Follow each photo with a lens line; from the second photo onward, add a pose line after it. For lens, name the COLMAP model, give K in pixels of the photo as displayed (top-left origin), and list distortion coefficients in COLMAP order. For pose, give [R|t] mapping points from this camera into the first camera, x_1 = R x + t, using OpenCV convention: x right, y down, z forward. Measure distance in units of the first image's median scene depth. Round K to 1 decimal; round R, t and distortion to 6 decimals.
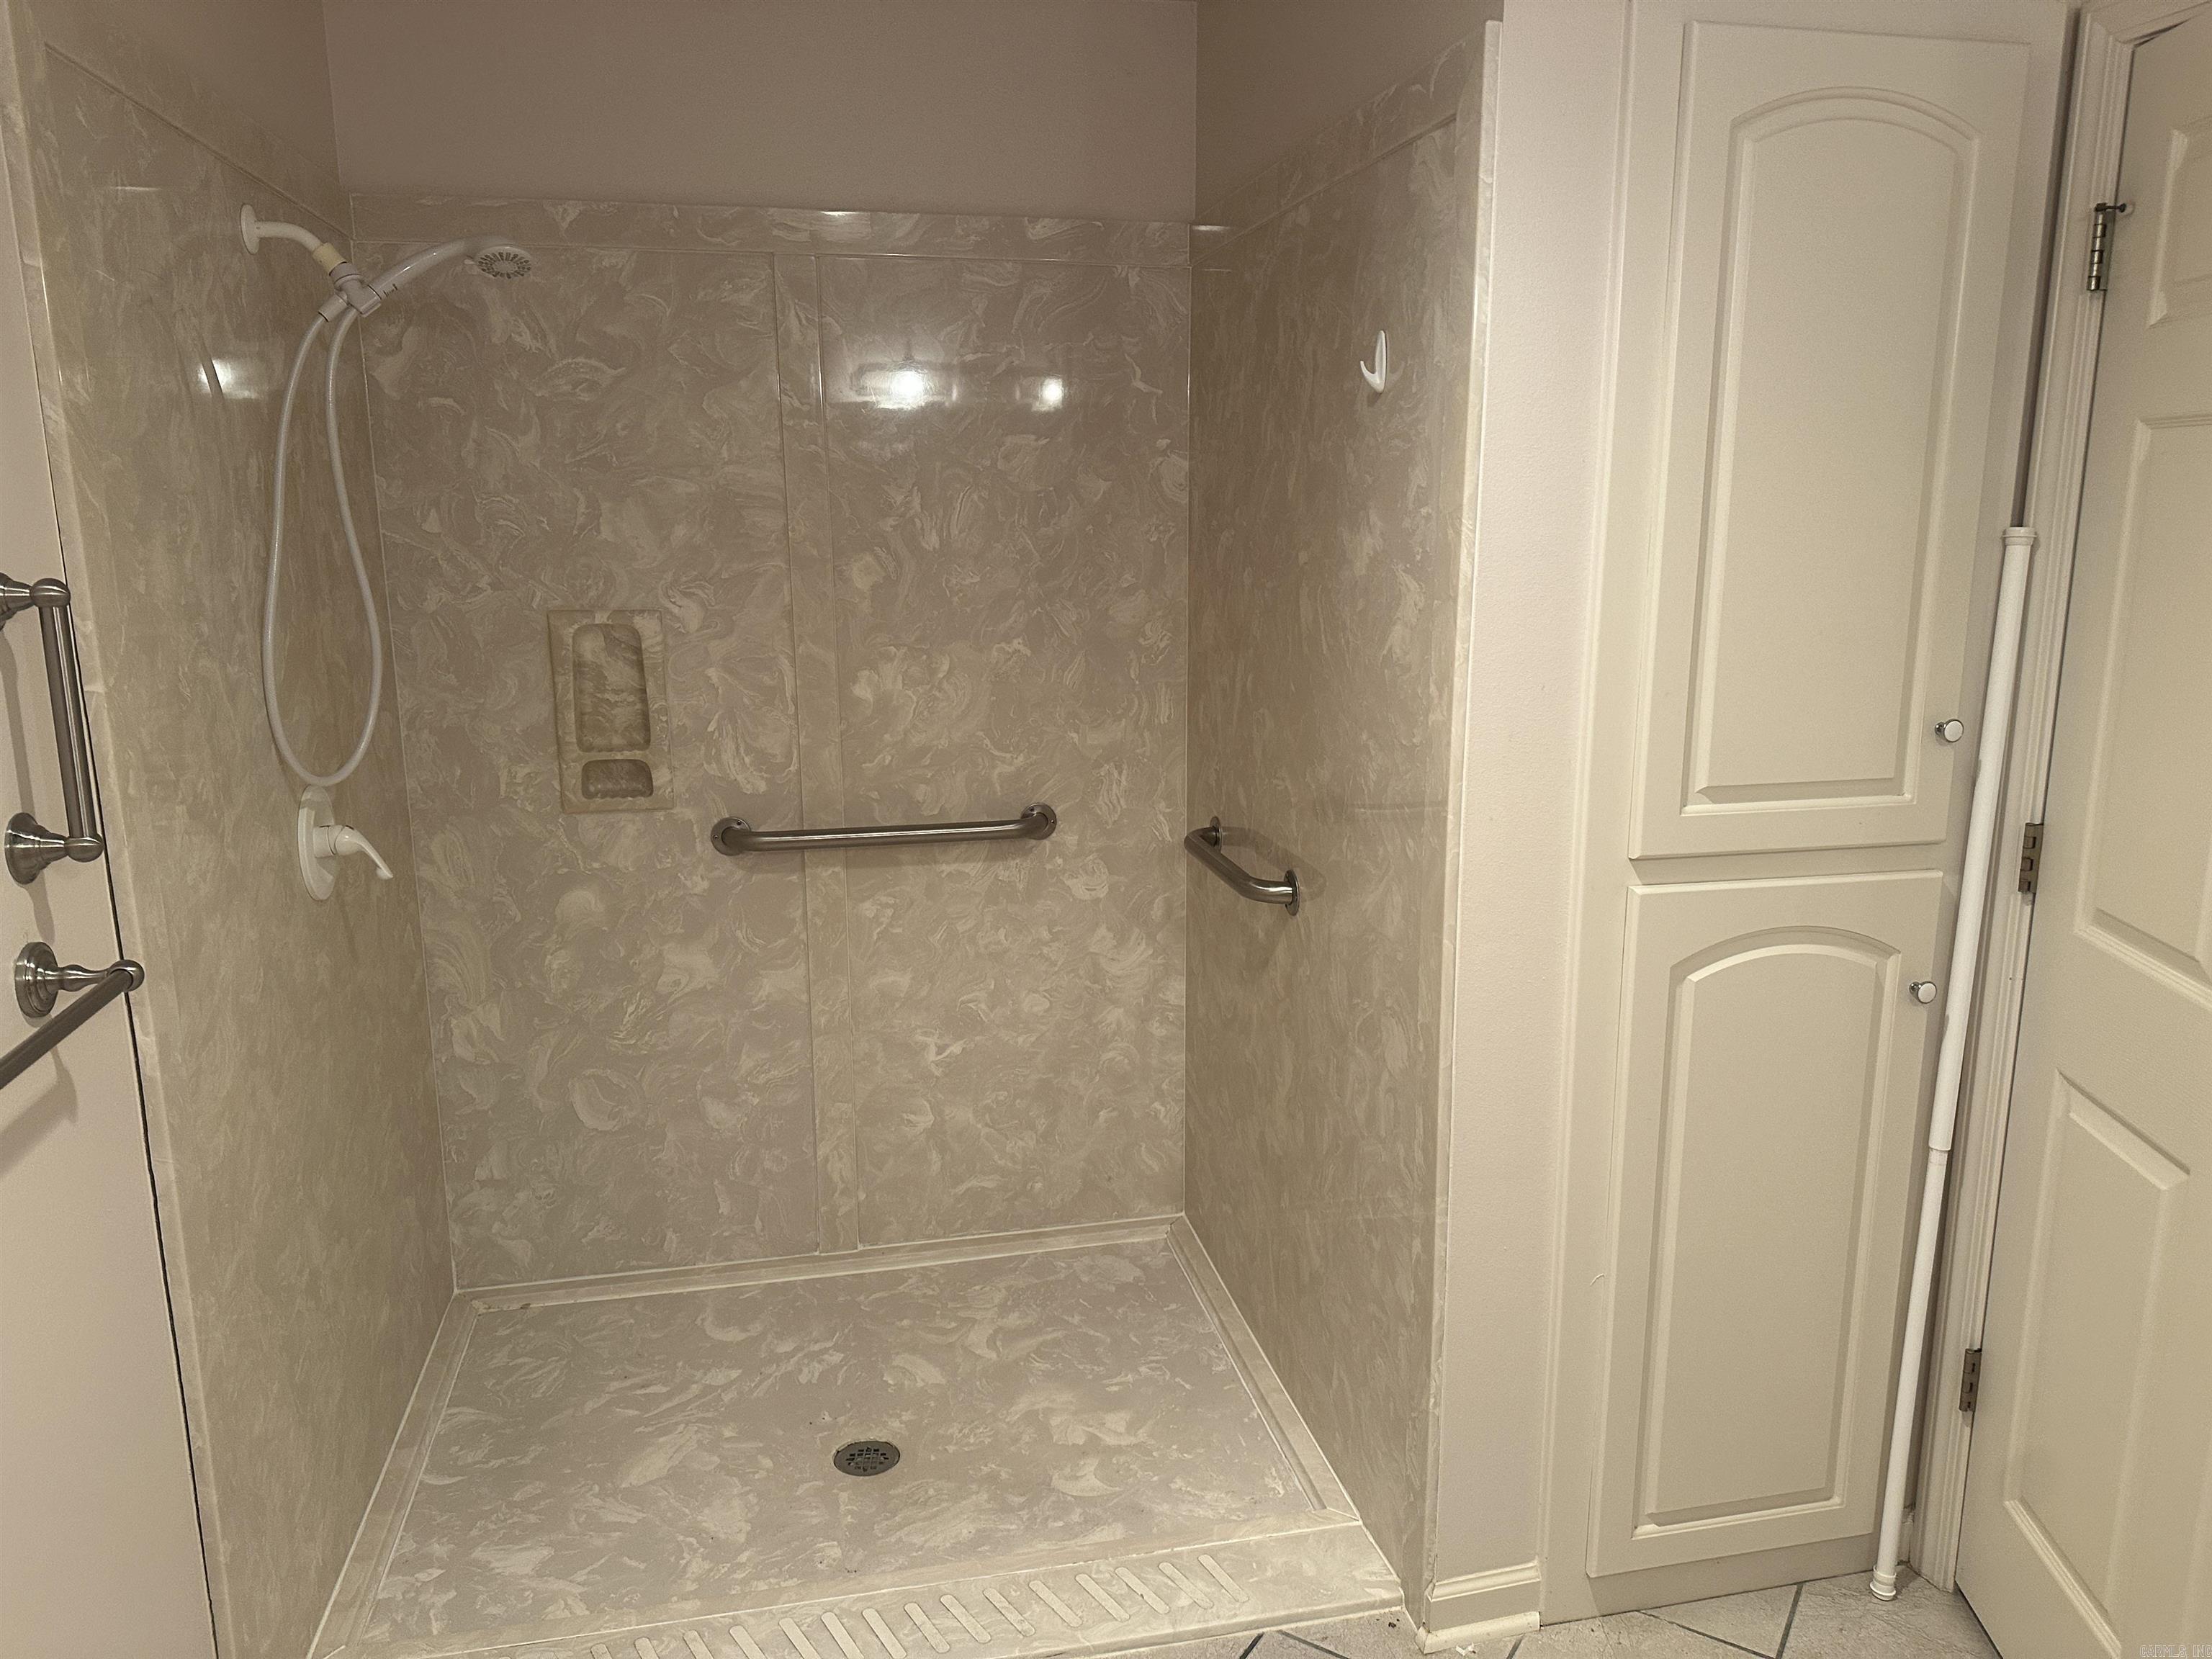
lens RADIAL K [[1547.0, 0, 1163.6], [0, 1547.0, 828.1], [0, 0, 1]] dist [0.076596, -0.110673]
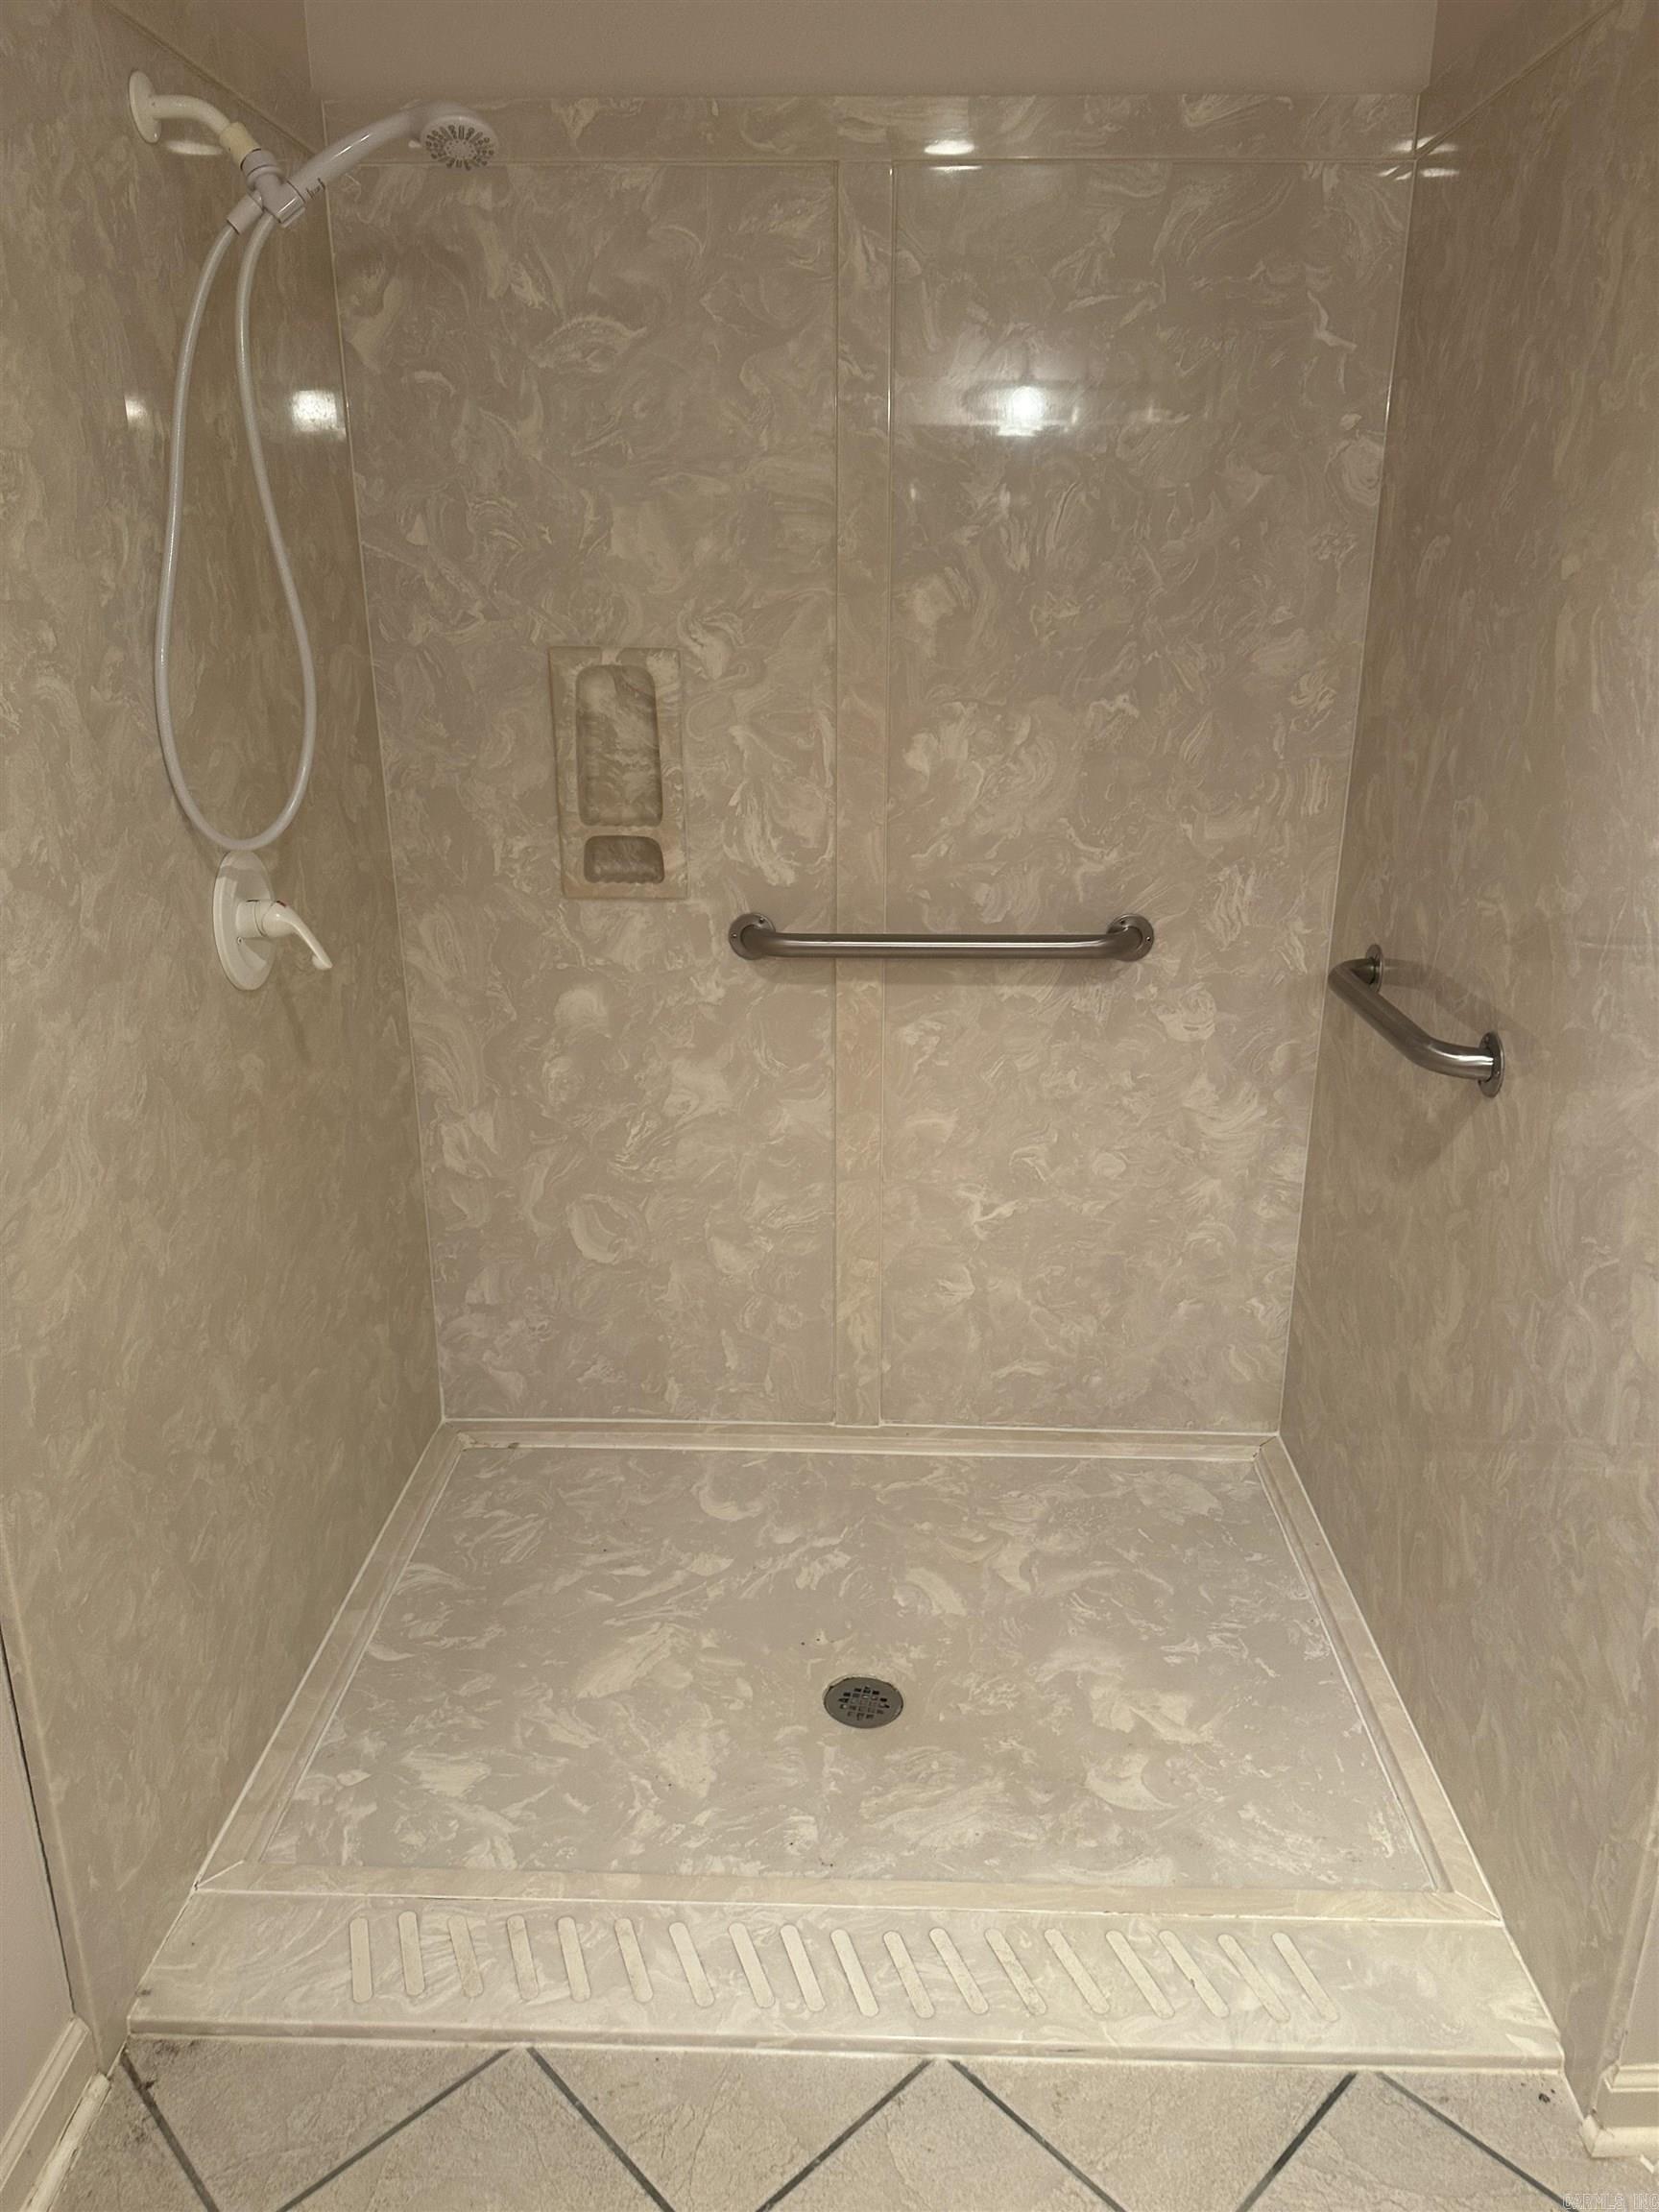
lens RADIAL K [[1547.0, 0, 832.1], [0, 1547.0, 1096.5], [0, 0, 1]] dist [0.076596, -0.110673]
pose [[0.961950, 0.085348, -0.259553, -0.018007], [-0.055559, 0.991215, 0.120025, -0.011838], [0.267517, -0.101038, 0.958241, 0.230584]]
